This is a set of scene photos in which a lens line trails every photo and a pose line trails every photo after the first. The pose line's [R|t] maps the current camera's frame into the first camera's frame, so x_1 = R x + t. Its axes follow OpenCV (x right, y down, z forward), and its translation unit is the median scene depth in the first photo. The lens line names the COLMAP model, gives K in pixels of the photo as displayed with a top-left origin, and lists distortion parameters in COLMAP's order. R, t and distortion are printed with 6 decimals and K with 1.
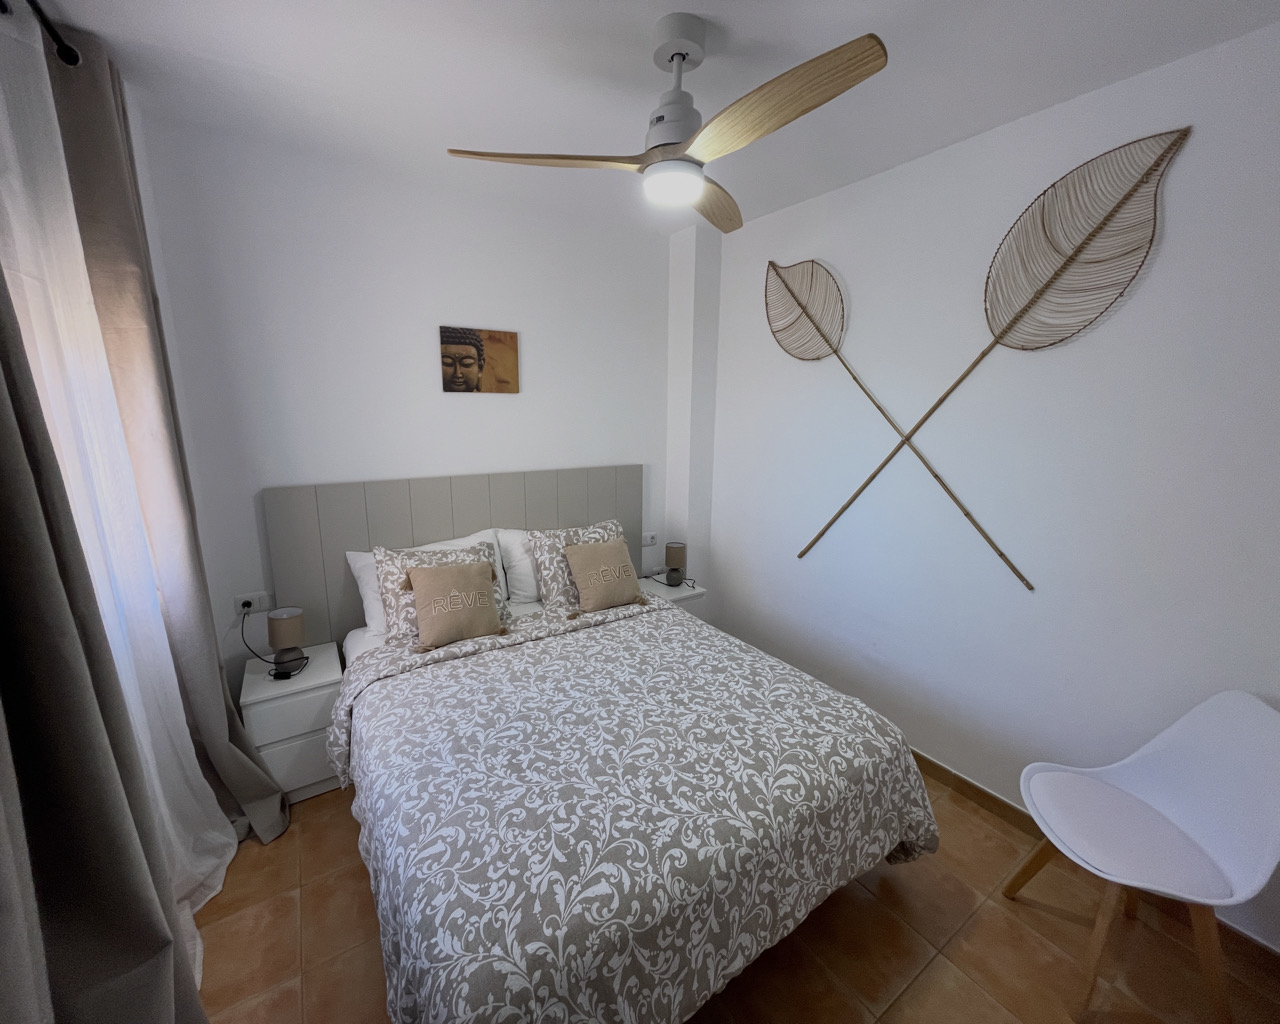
lens RADIAL K [[516.4, 0, 640.0], [0, 516.4, 515.4], [0, 0, 1]] dist [-0.002273, -0.000257]
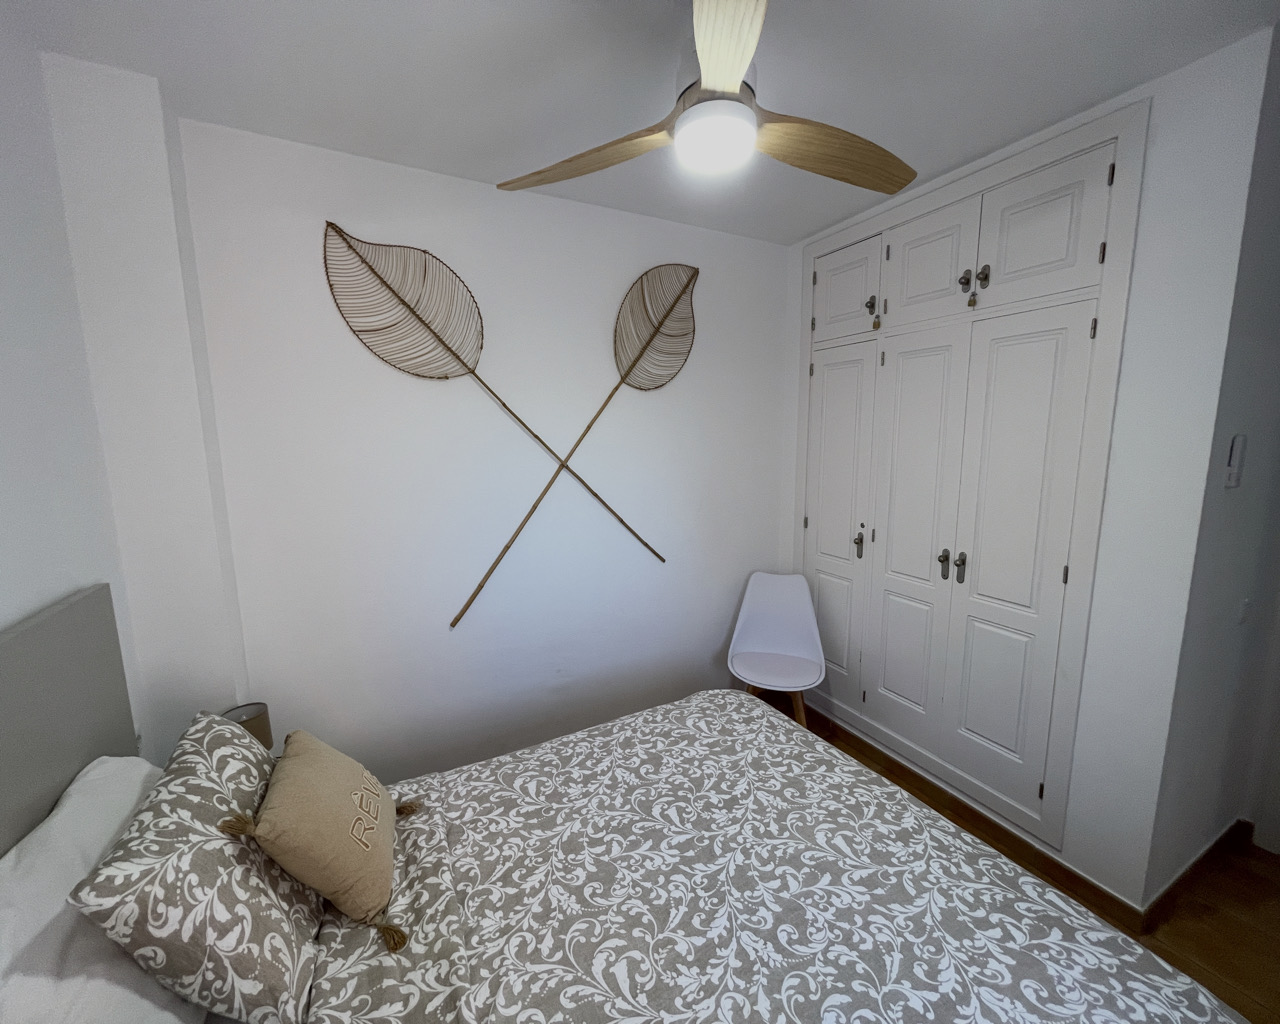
lens RADIAL K [[516.4, 0, 637.5], [0, 516.4, 512.5], [0, 0, 1]] dist [-0.002273, -0.000257]
pose [[0.100777, -0.160160, 0.981933, -0.600178], [0.228988, 0.964195, 0.133765, -0.190585], [-0.968198, 0.211371, 0.133844, 0.877549]]
